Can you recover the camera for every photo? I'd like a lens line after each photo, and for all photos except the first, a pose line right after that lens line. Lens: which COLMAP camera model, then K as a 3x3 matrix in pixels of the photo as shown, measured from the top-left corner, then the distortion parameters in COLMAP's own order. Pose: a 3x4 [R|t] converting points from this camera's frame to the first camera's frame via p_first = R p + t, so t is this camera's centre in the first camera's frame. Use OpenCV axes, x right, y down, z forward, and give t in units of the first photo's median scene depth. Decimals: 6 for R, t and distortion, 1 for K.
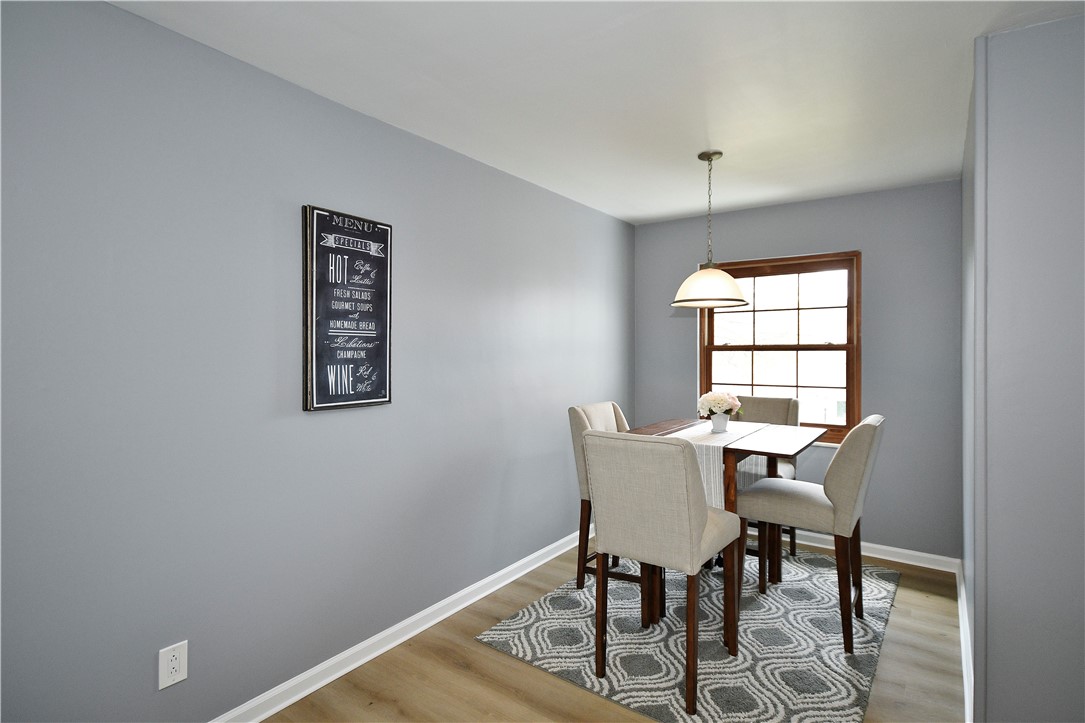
lens RADIAL K [[544.9, 0, 545.8], [0, 544.9, 355.2], [0, 0, 1]] dist [-0.003342, 0.000007]
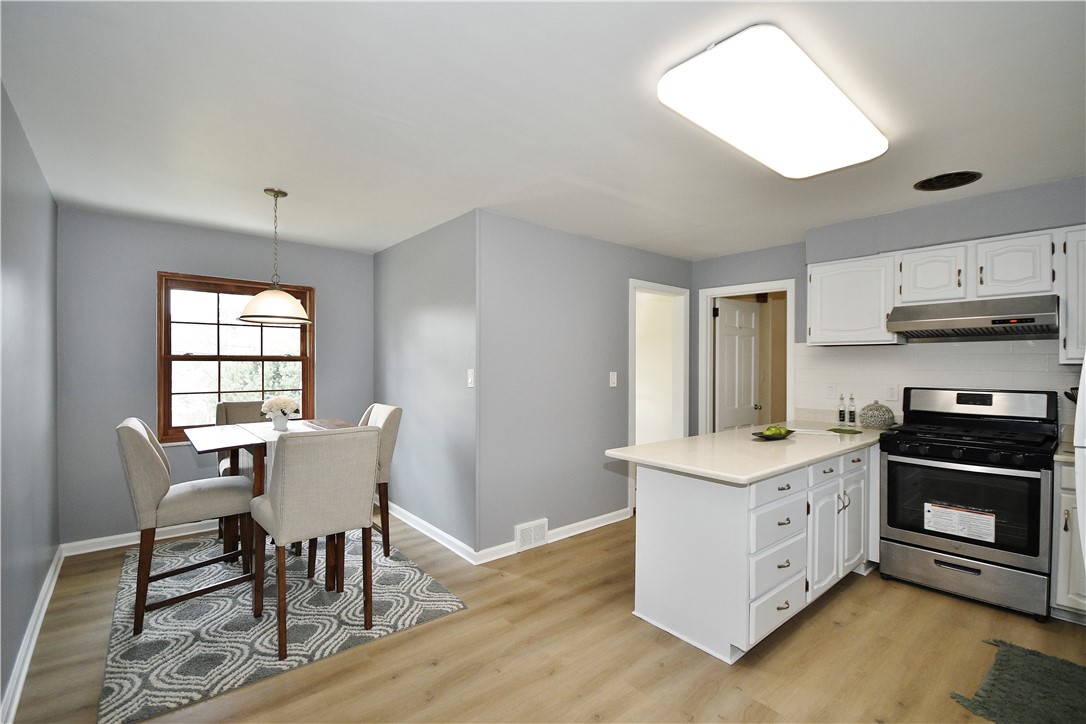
lens RADIAL K [[477.5, 0, 538.0], [0, 477.5, 365.8], [0, 0, 1]] dist [0.000737, -0.005049]
pose [[0.263176, -0.005022, 0.964735, -0.672391], [0.003294, 0.999985, 0.004307, -0.000616], [-0.964742, 0.002044, 0.263188, 0.246597]]
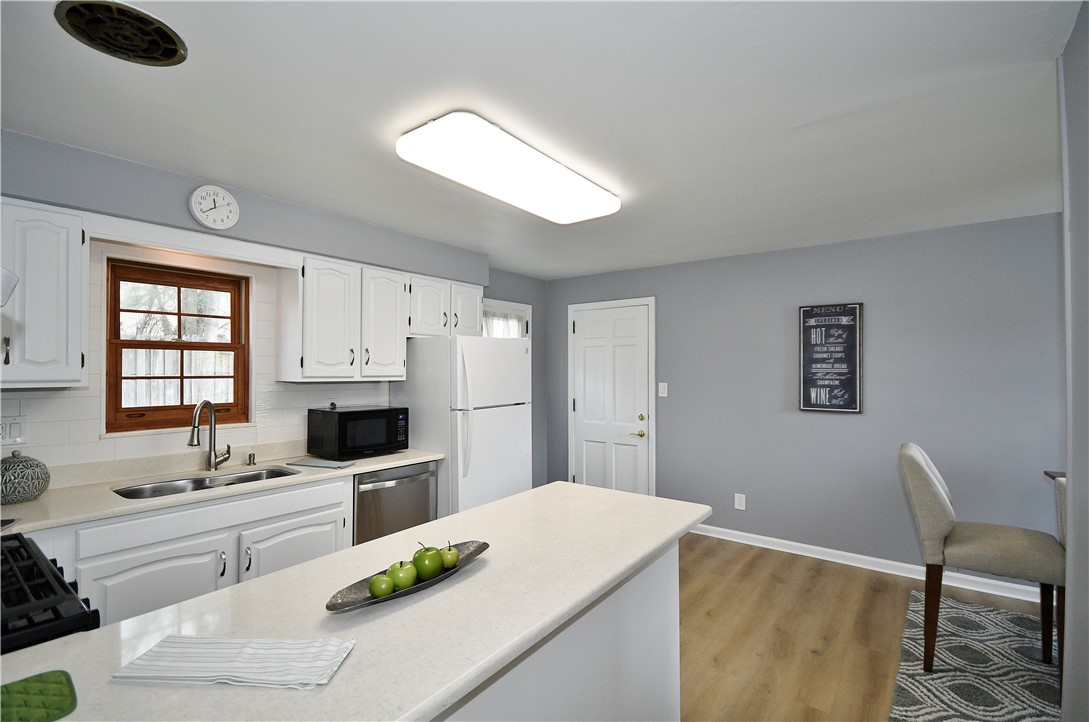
lens RADIAL K [[497.8, 0, 544.1], [0, 497.8, 367.4], [0, 0, 1]] dist [-0.010063, -0.004094]
pose [[-0.032702, -0.003566, -0.999459, 1.280766], [-0.007866, 0.999964, -0.003310, -0.037720], [0.999434, 0.007753, -0.032729, 0.121006]]
